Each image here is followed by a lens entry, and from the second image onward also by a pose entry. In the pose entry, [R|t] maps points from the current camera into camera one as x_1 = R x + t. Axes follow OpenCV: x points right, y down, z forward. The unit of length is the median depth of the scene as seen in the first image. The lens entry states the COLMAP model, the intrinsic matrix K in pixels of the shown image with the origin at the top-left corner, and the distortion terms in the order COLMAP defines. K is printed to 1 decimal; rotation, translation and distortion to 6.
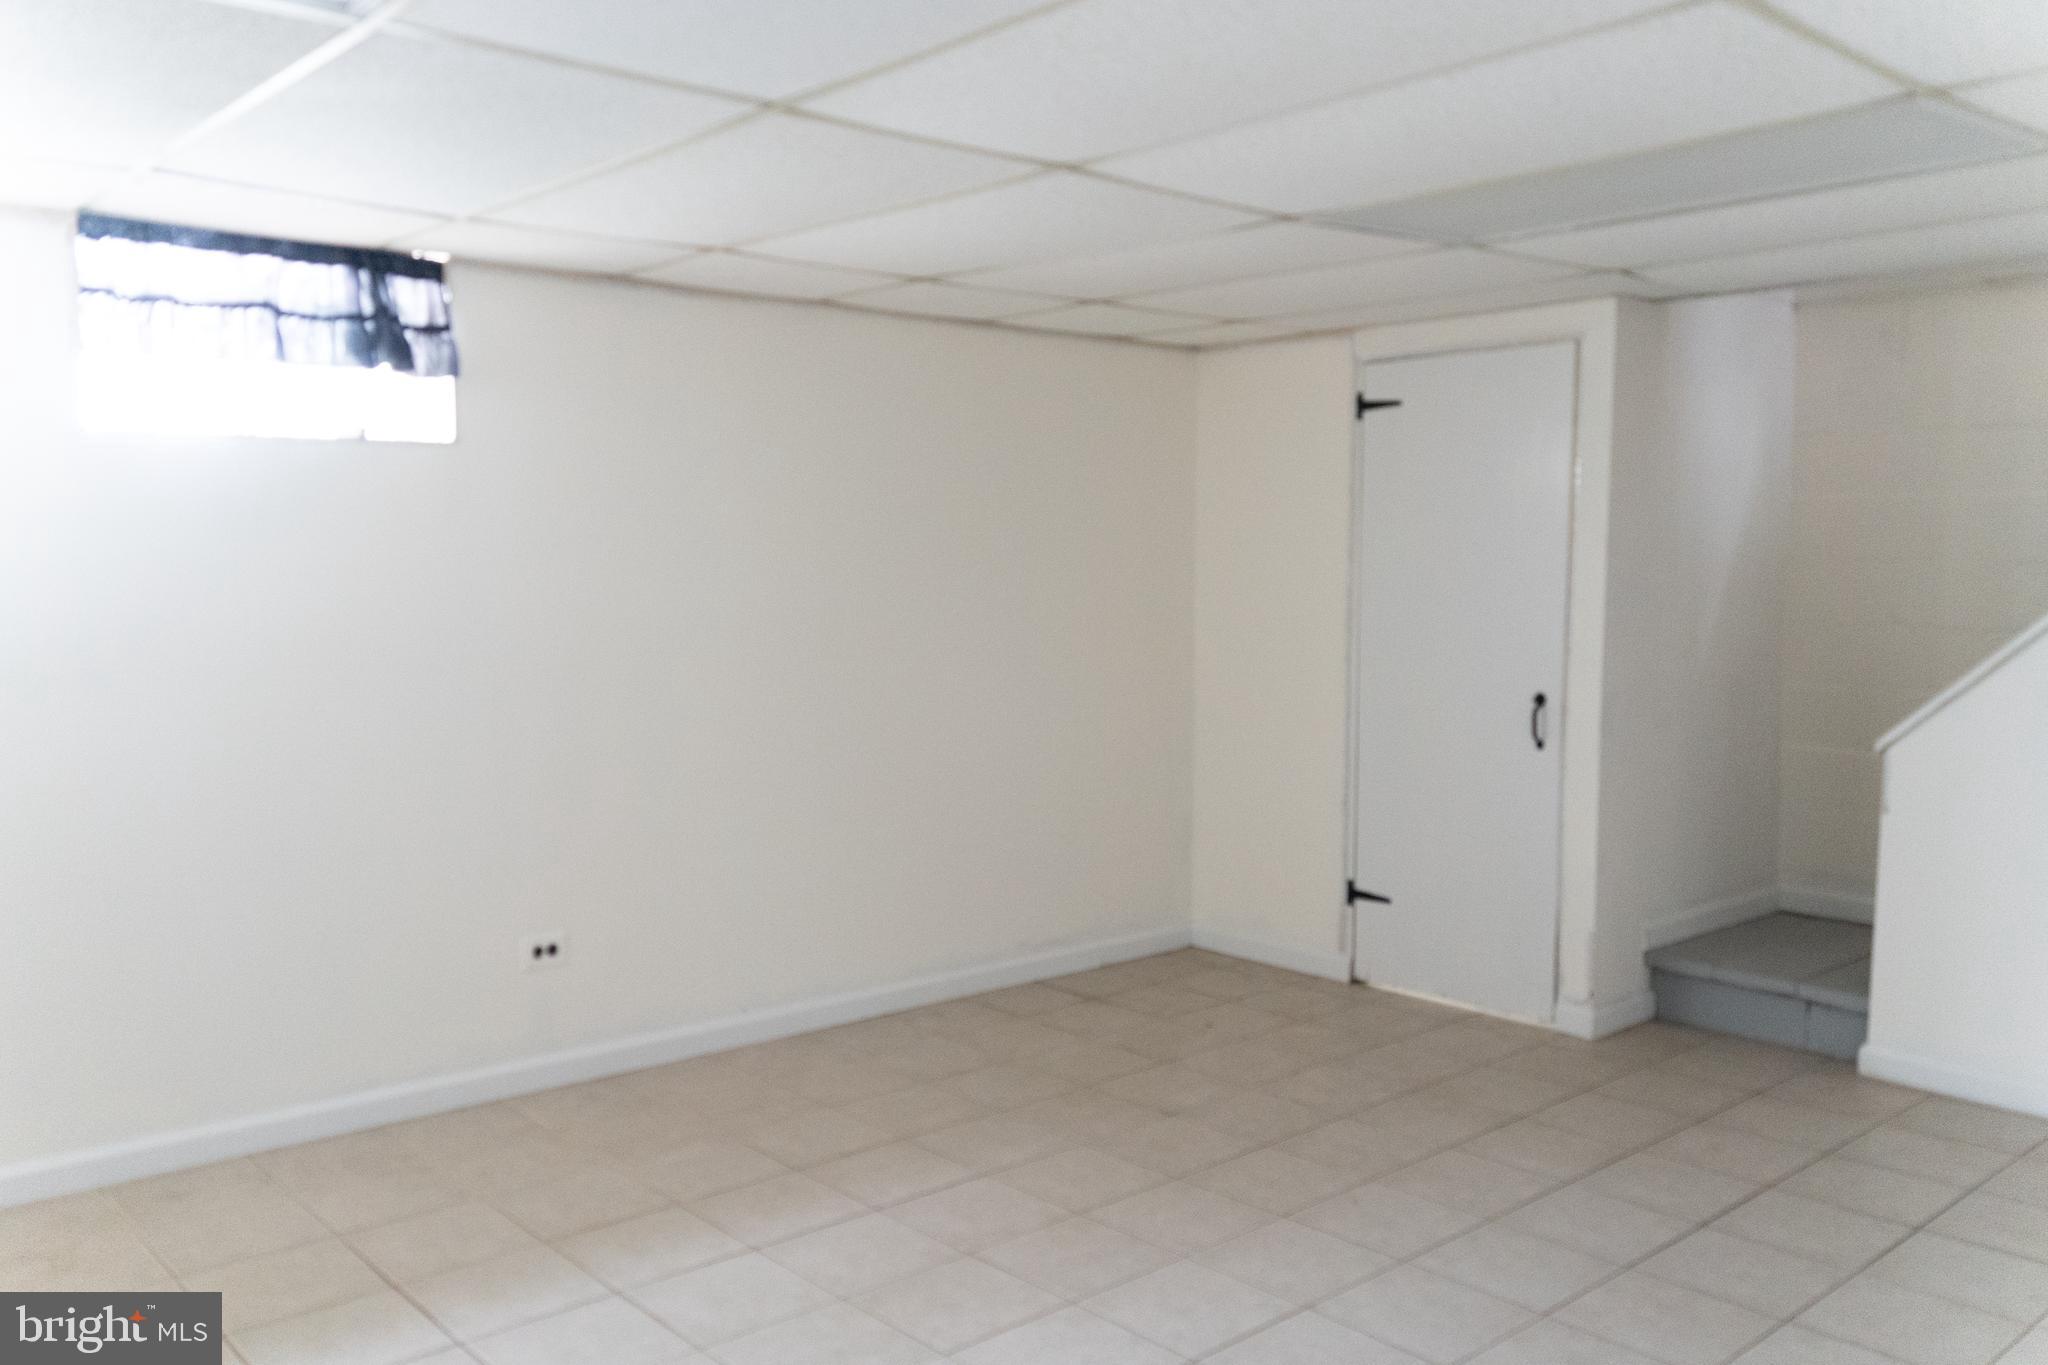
lens RADIAL K [[1656.5, 0, 1024.0], [0, 1656.5, 682.5], [0, 0, 1]] dist [0.005171, -0.001397]
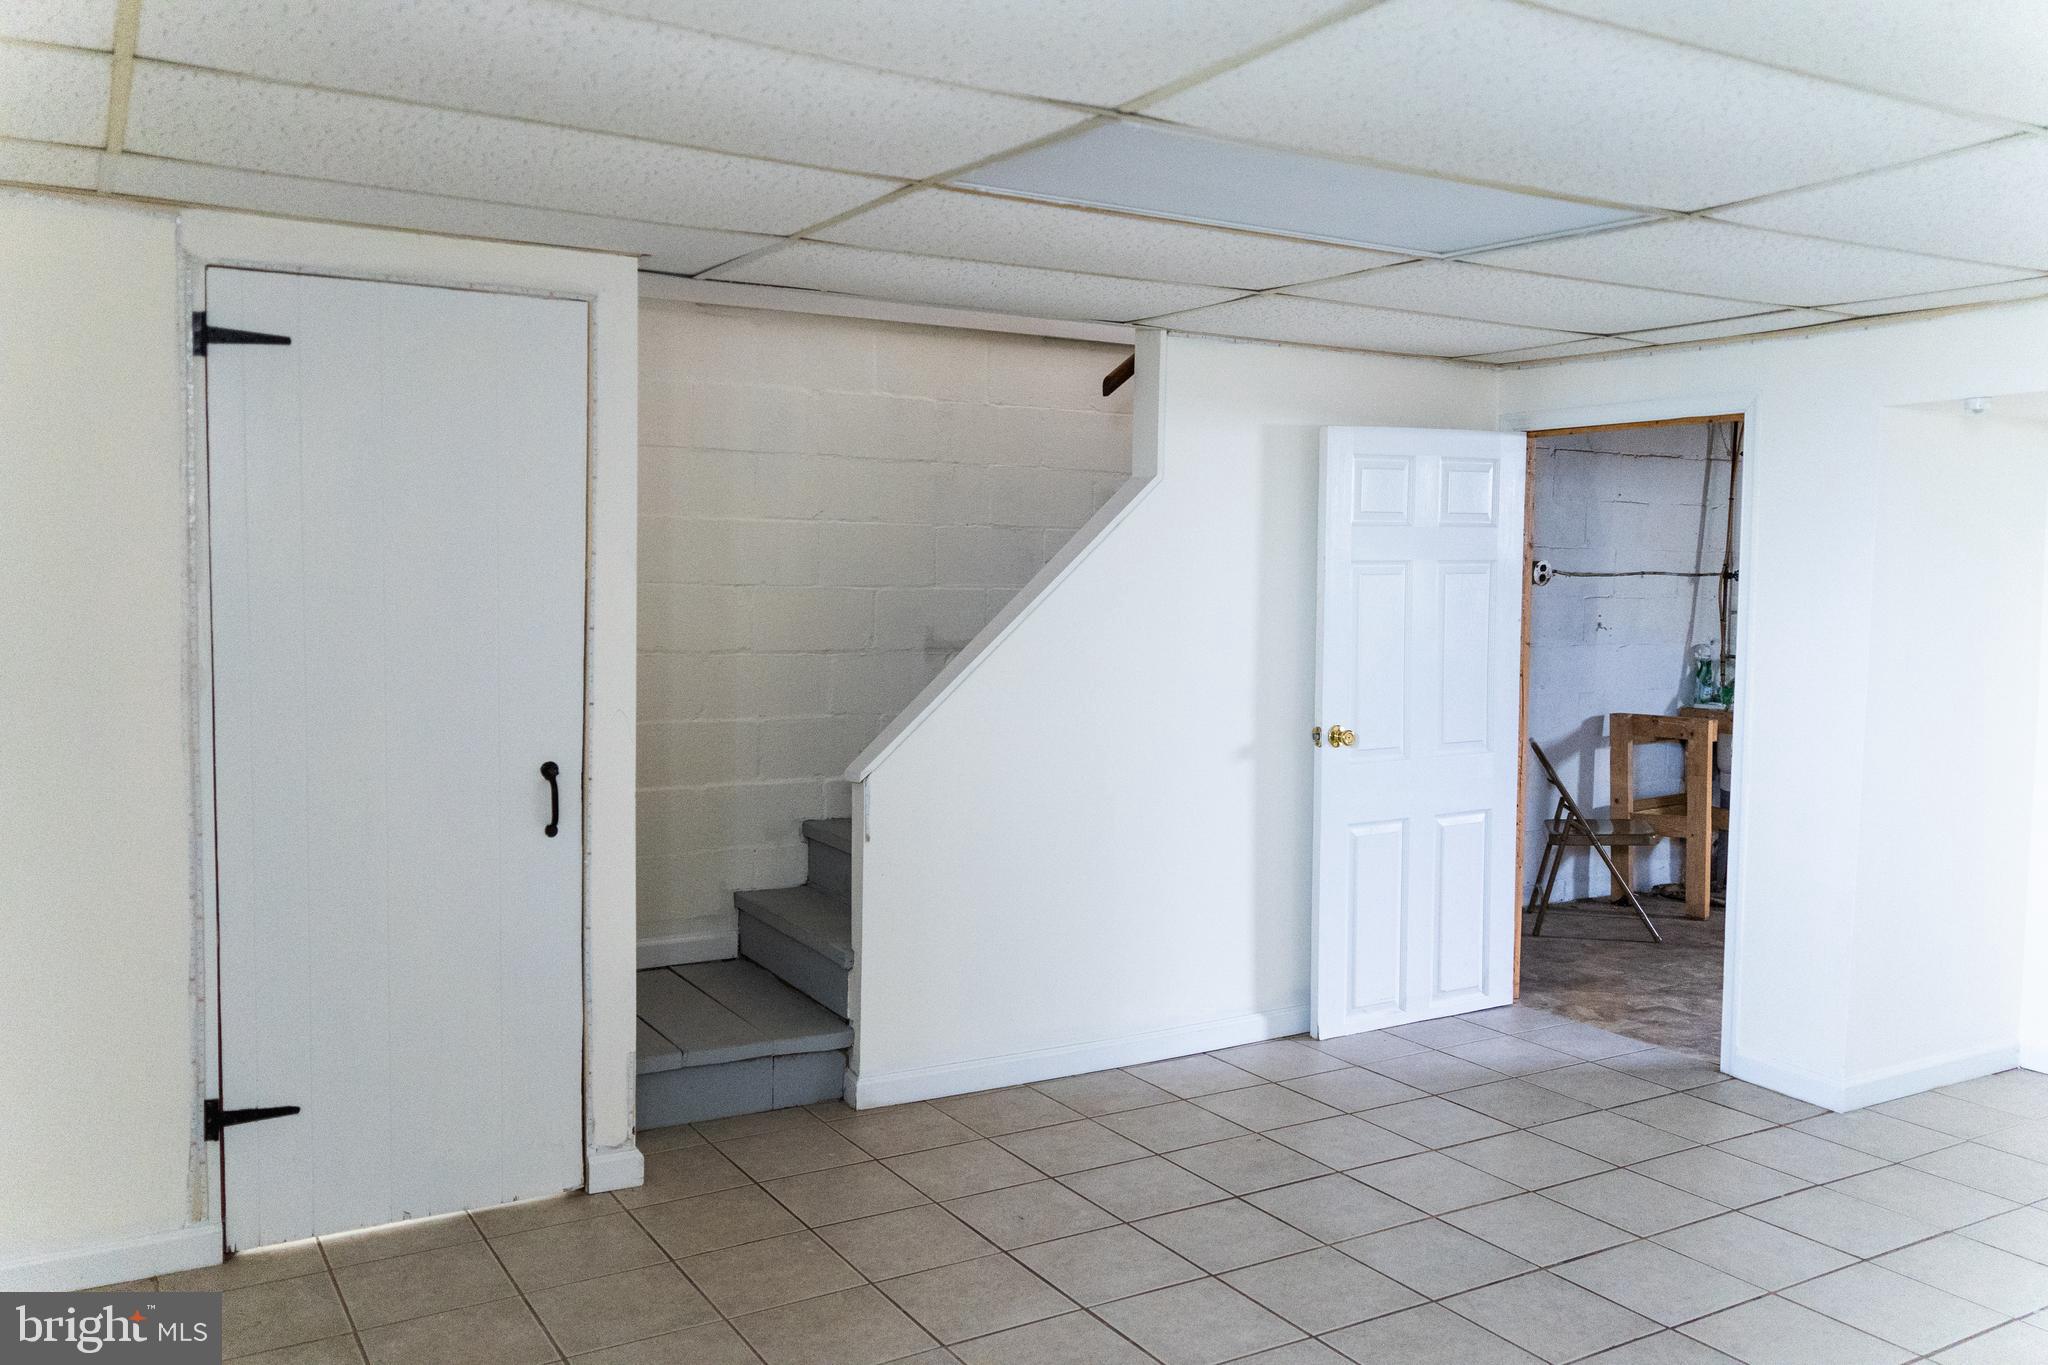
lens RADIAL K [[1656.5, 0, 1024.0], [0, 1656.5, 682.5], [0, 0, 1]] dist [0.005171, -0.001397]
pose [[0.189967, -0.064632, 0.979661, -0.383729], [0.059874, 0.996736, 0.054148, -0.057600], [-0.979963, 0.048369, 0.193217, 0.640806]]
